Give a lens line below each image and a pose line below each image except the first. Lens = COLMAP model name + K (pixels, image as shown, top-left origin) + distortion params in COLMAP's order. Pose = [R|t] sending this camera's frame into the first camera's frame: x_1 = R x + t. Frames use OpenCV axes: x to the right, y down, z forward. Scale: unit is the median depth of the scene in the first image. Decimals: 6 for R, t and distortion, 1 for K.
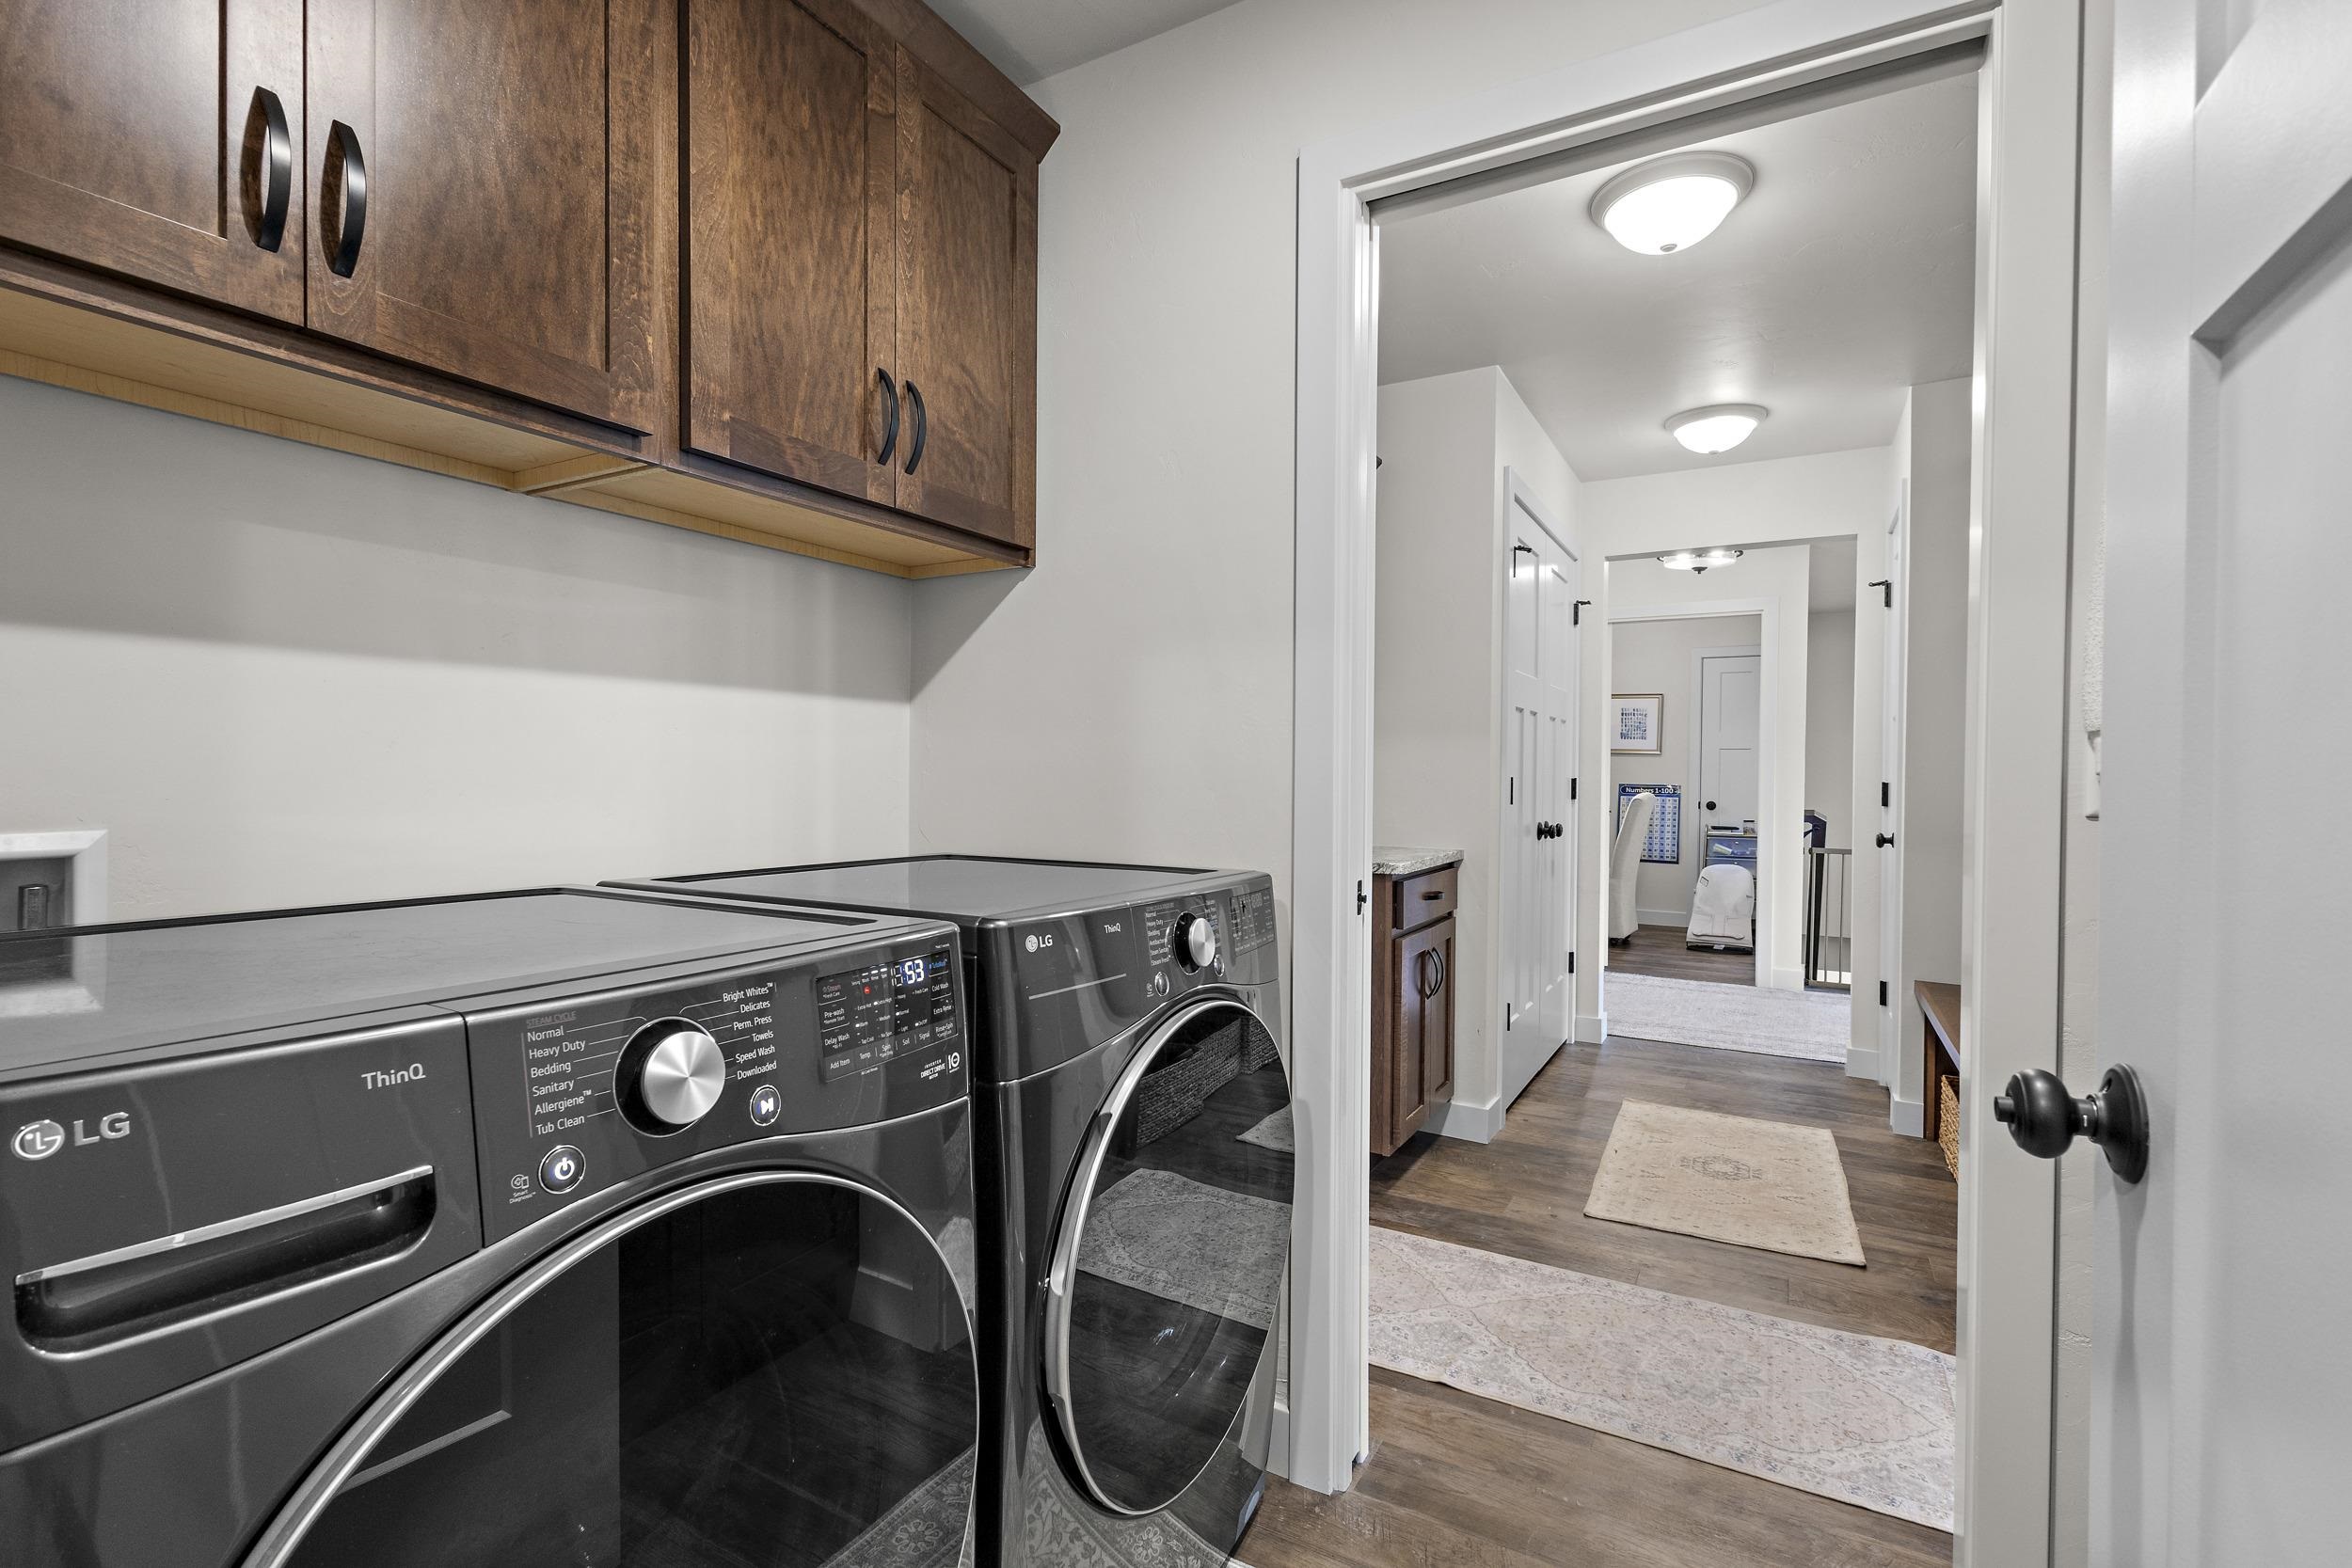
lens RADIAL K [[1084.2, 0, 1172.2], [0, 1084.2, 789.8], [0, 0, 1]] dist [0.014566, -0.005680]
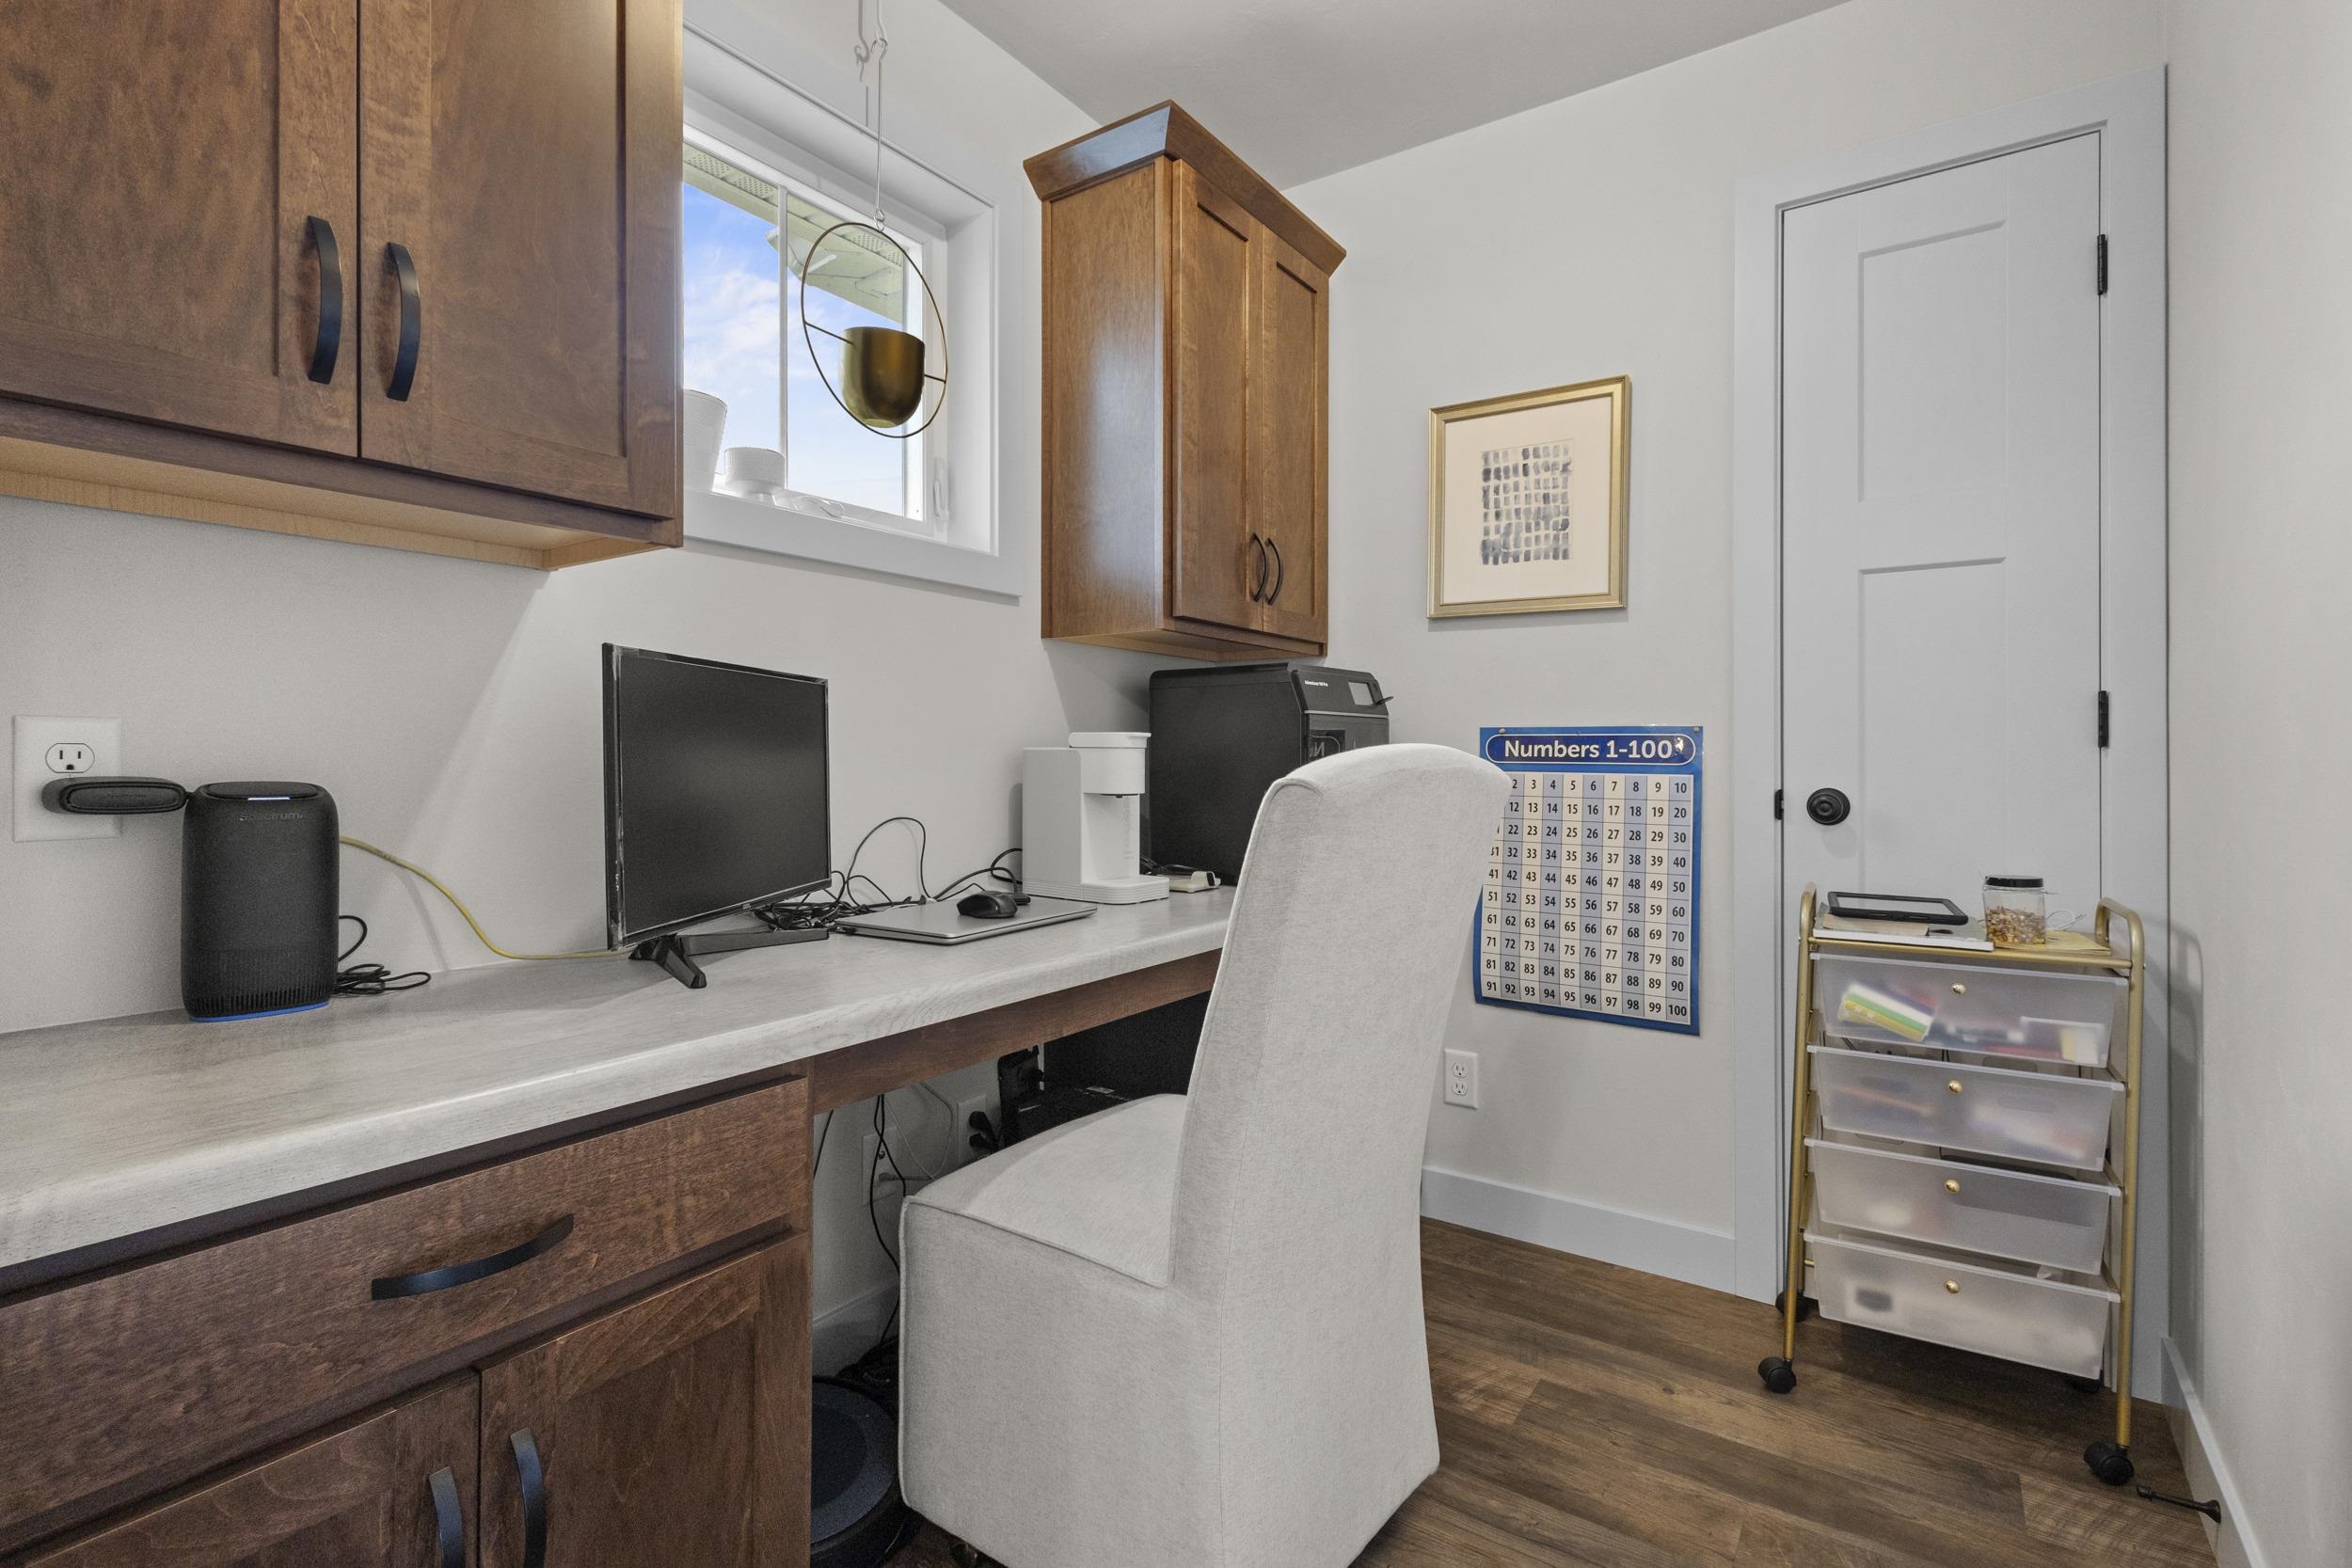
lens RADIAL K [[1084.2, 0, 1179.5], [0, 1084.2, 768.5], [0, 0, 1]] dist [0.014566, -0.005680]
pose [[0.996511, -0.013548, -0.082357, 0.365430], [0.013341, 0.999906, -0.003059, 0.004925], [0.082390, 0.001950, 0.996598, 0.734057]]
